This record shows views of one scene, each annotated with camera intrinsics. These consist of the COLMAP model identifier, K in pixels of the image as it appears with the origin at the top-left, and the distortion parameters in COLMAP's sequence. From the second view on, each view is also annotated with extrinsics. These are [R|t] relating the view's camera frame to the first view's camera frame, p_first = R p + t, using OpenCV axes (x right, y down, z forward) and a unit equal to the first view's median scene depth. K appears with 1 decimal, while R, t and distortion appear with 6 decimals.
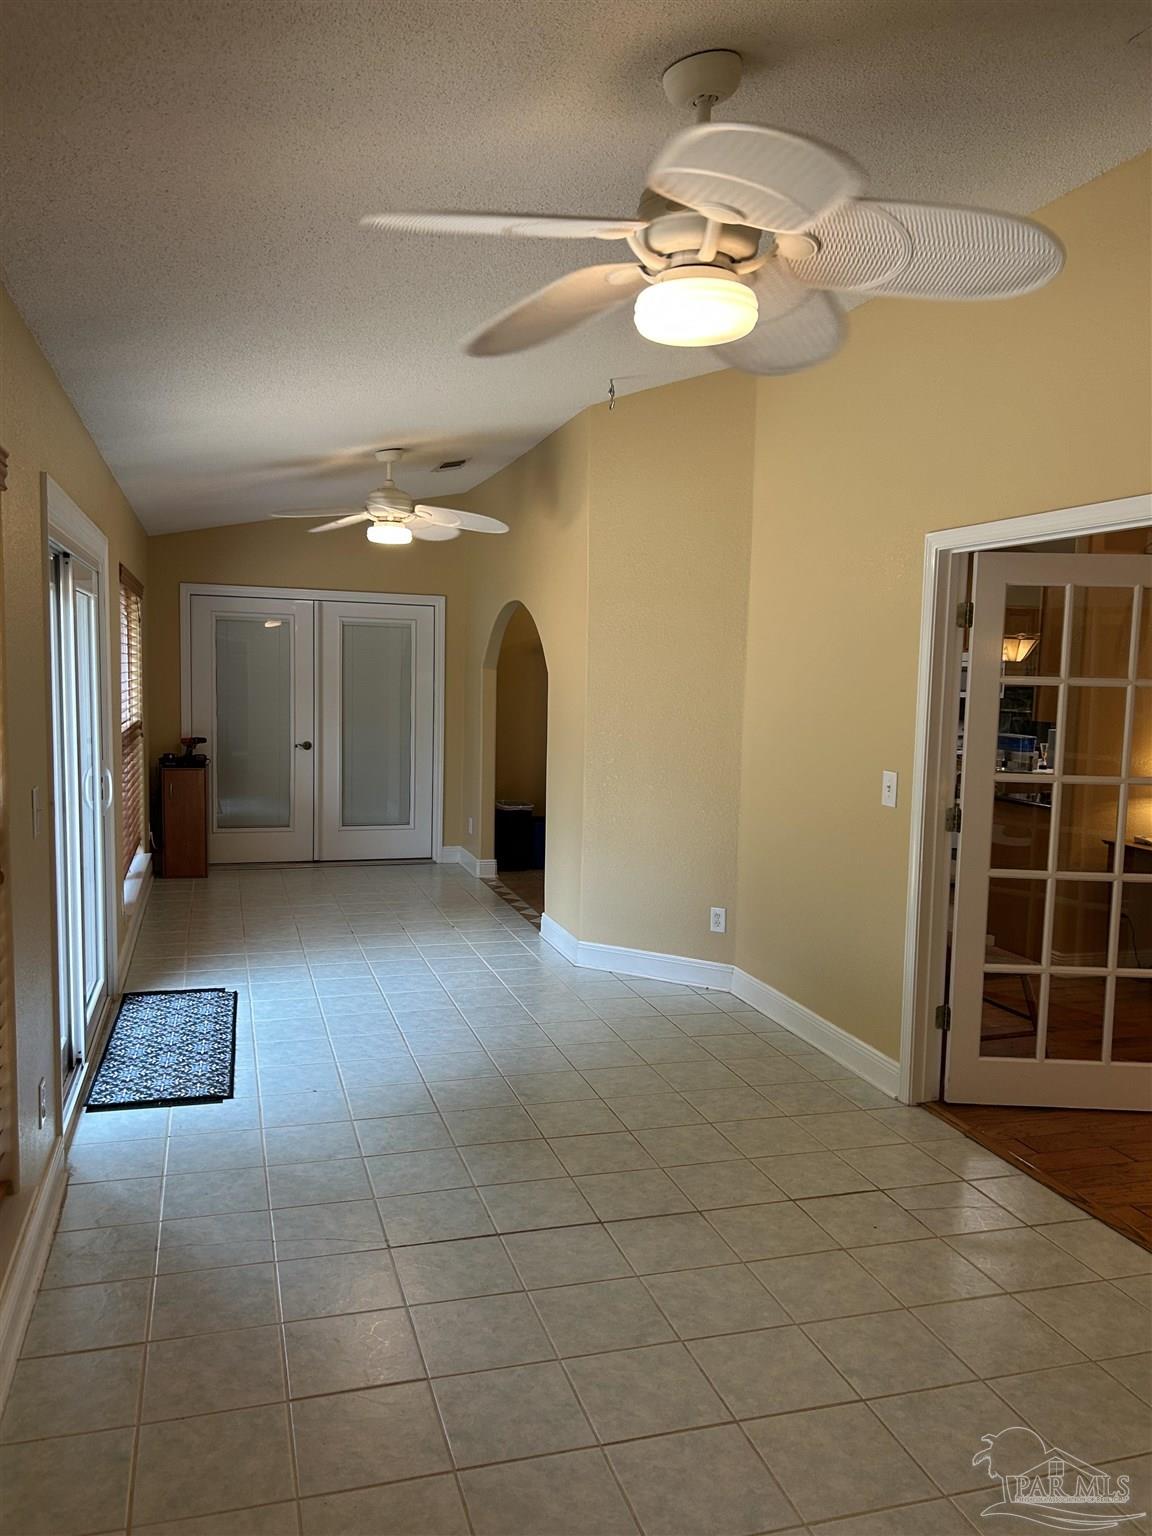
lens RADIAL K [[1175.3, 0, 566.8], [0, 1175.3, 769.9], [0, 0, 1]] dist [0.047975, -0.044400]
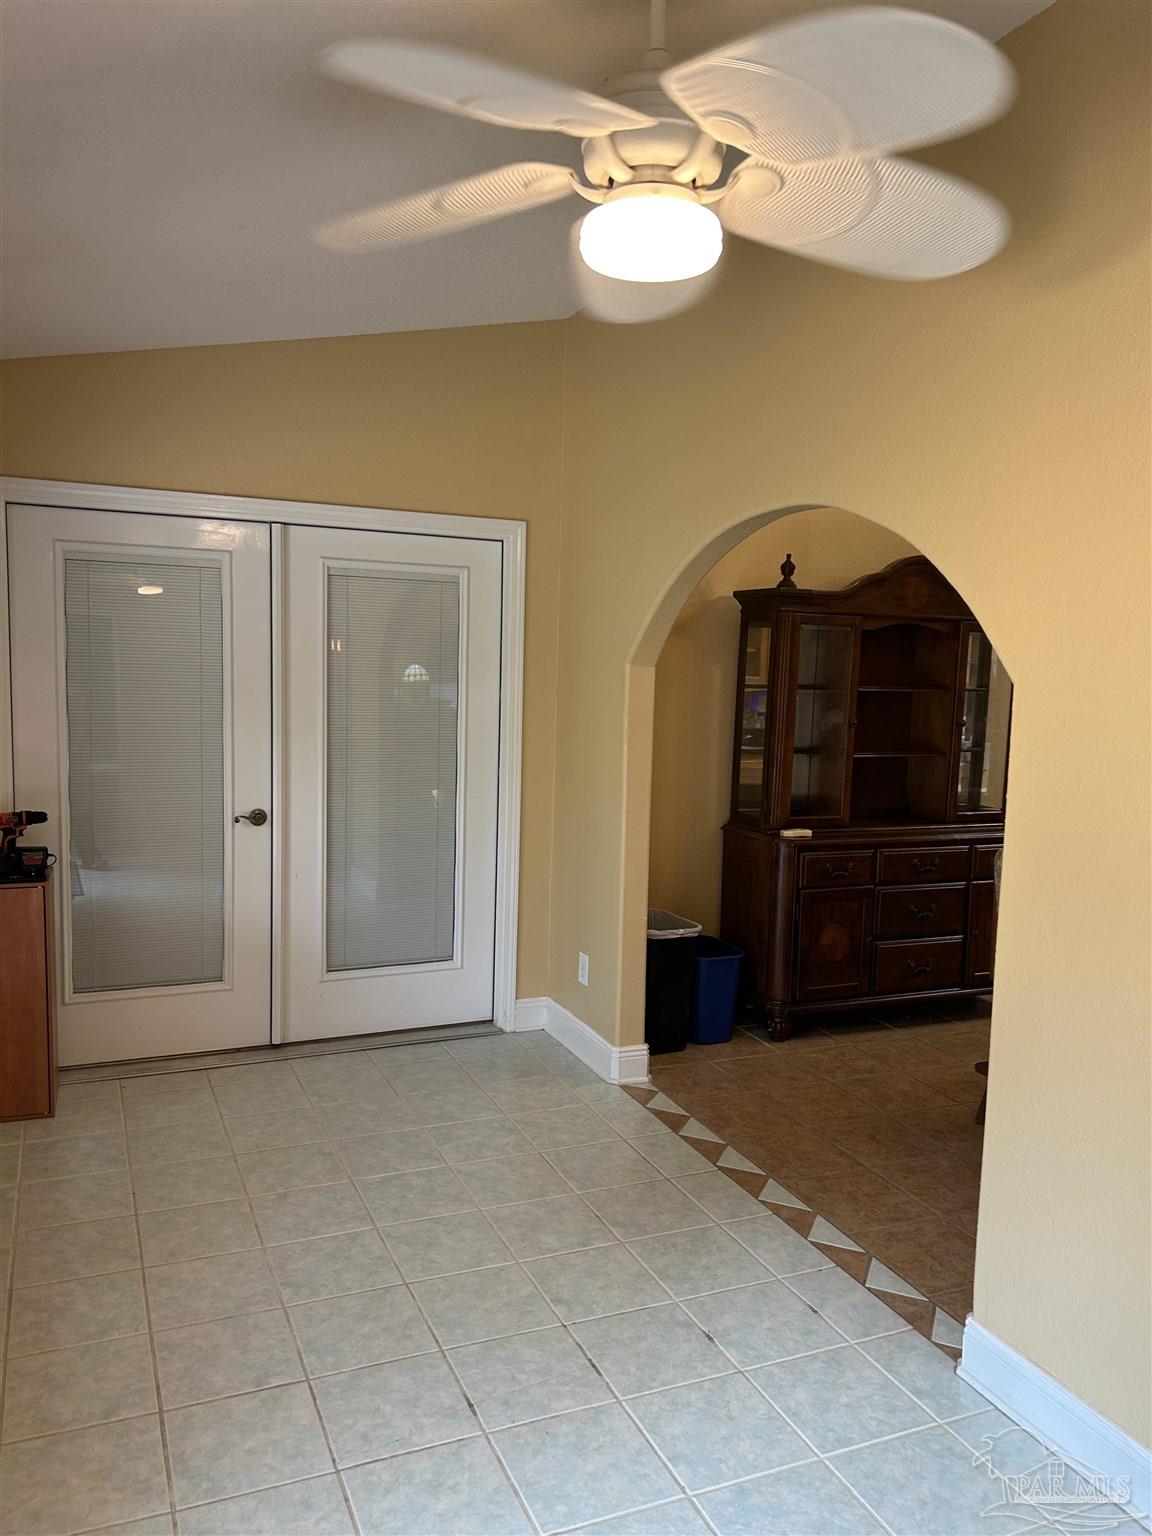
lens RADIAL K [[1175.3, 0, 575.9], [0, 1175.3, 773.4], [0, 0, 1]] dist [0.047975, -0.044400]
pose [[0.994136, -0.007908, 0.107847, -0.146843], [0.006999, 0.999937, 0.008809, -0.044386], [-0.107910, -0.008003, 0.994128, 0.513549]]
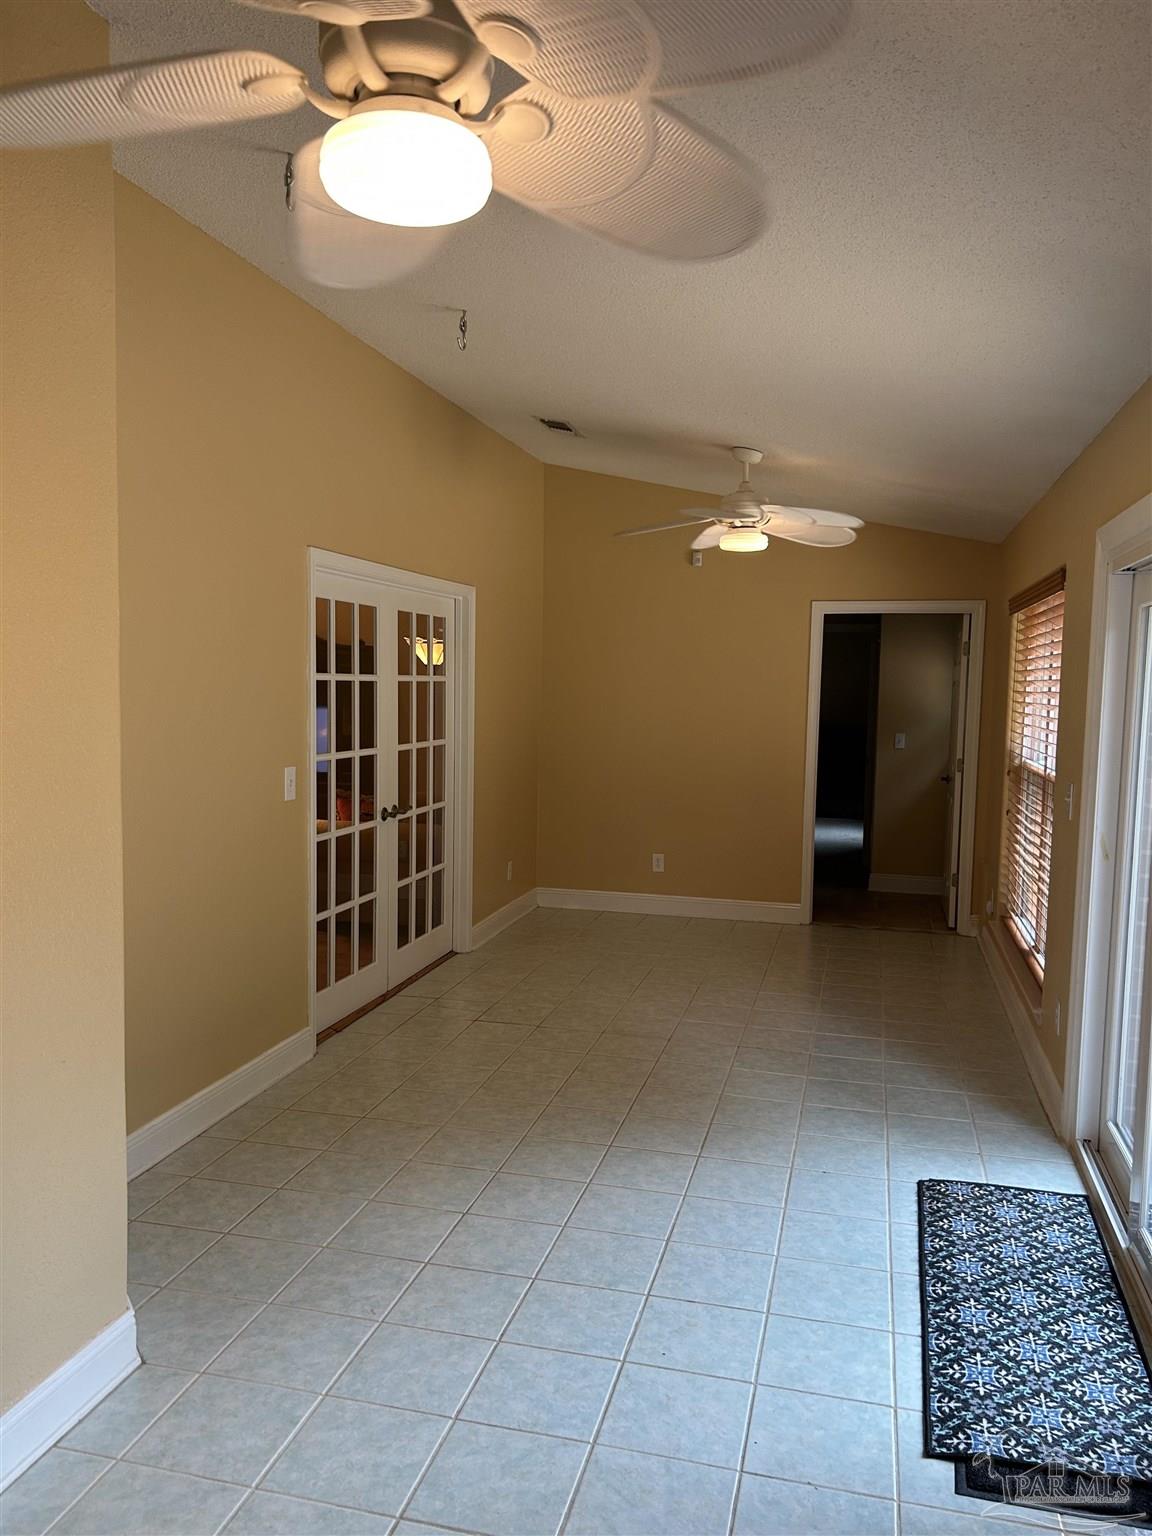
lens RADIAL K [[1175.3, 0, 564.8], [0, 1175.3, 764.8], [0, 0, 1]] dist [0.047975, -0.044400]
pose [[-0.855790, -0.075667, 0.511759, -0.333779], [0.009386, 0.986811, 0.161601, -0.119257], [-0.517238, 0.143100, -0.843794, 1.262637]]
